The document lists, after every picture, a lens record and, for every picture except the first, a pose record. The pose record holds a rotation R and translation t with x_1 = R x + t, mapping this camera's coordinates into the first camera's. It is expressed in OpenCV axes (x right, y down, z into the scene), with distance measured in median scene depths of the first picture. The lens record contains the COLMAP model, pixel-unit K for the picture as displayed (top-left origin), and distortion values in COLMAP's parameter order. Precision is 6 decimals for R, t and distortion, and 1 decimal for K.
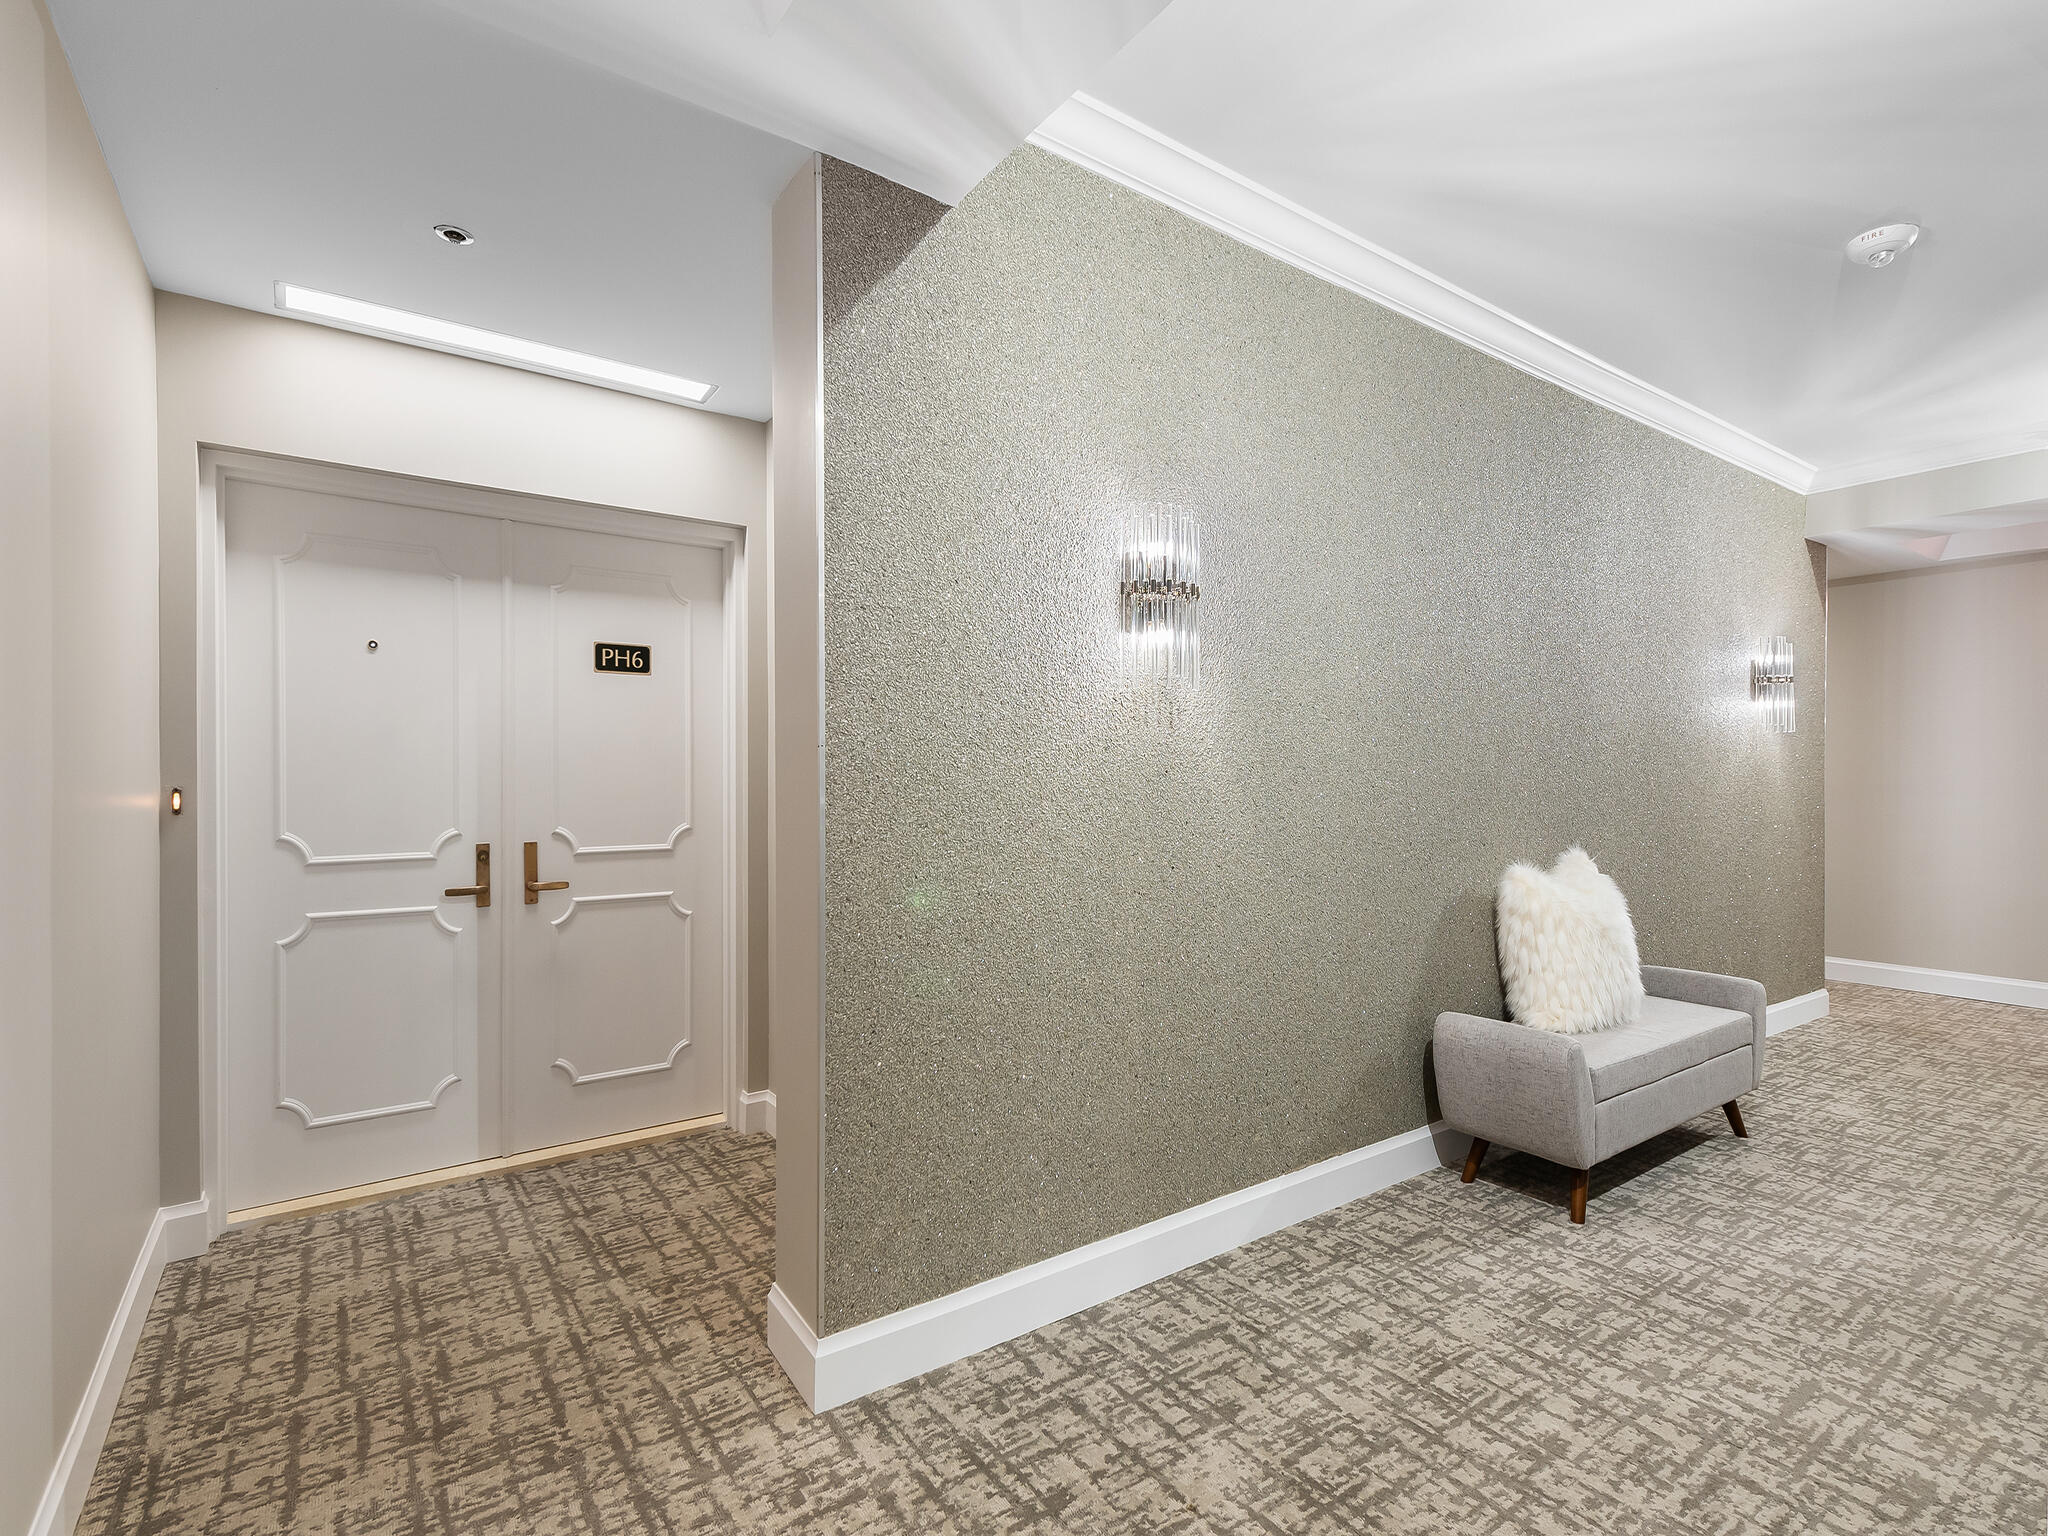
lens RADIAL K [[971.7, 0, 1034.6], [0, 971.7, 774.7], [0, 0, 1]] dist [0.013785, -0.003287]
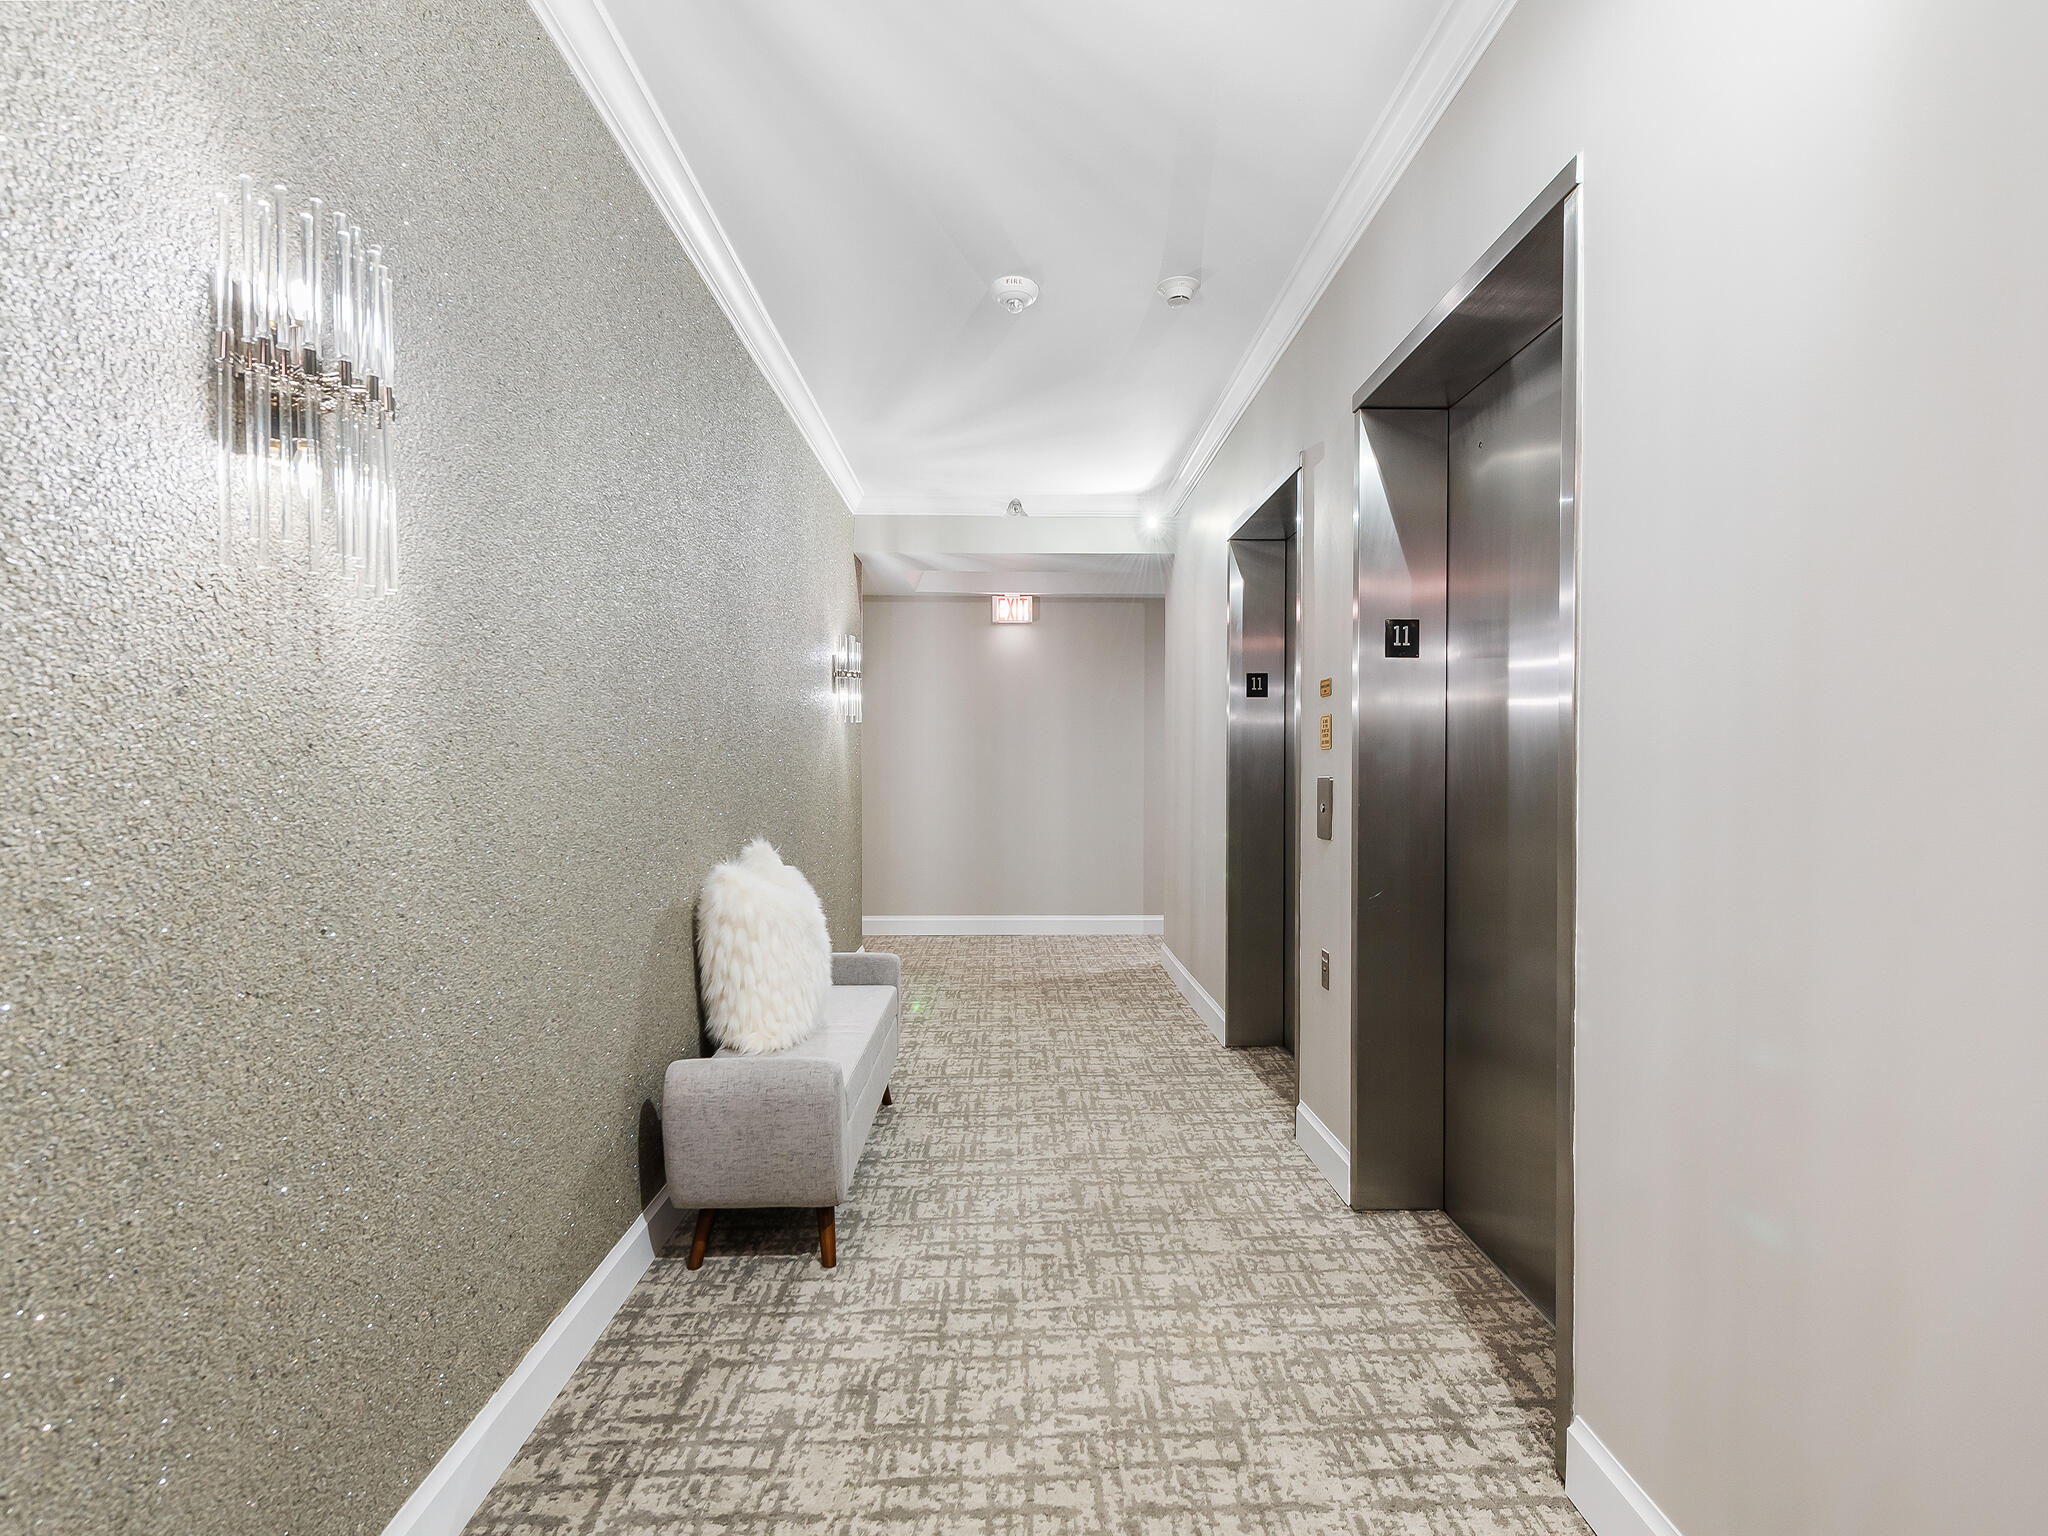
lens RADIAL K [[971.7, 0, 1017.8], [0, 971.7, 771.4], [0, 0, 1]] dist [0.013785, -0.003287]
pose [[0.560693, -0.004864, 0.828009, -0.074904], [-0.003353, 0.999961, 0.008145, 0.004863], [-0.828017, -0.007343, 0.560655, 0.372225]]
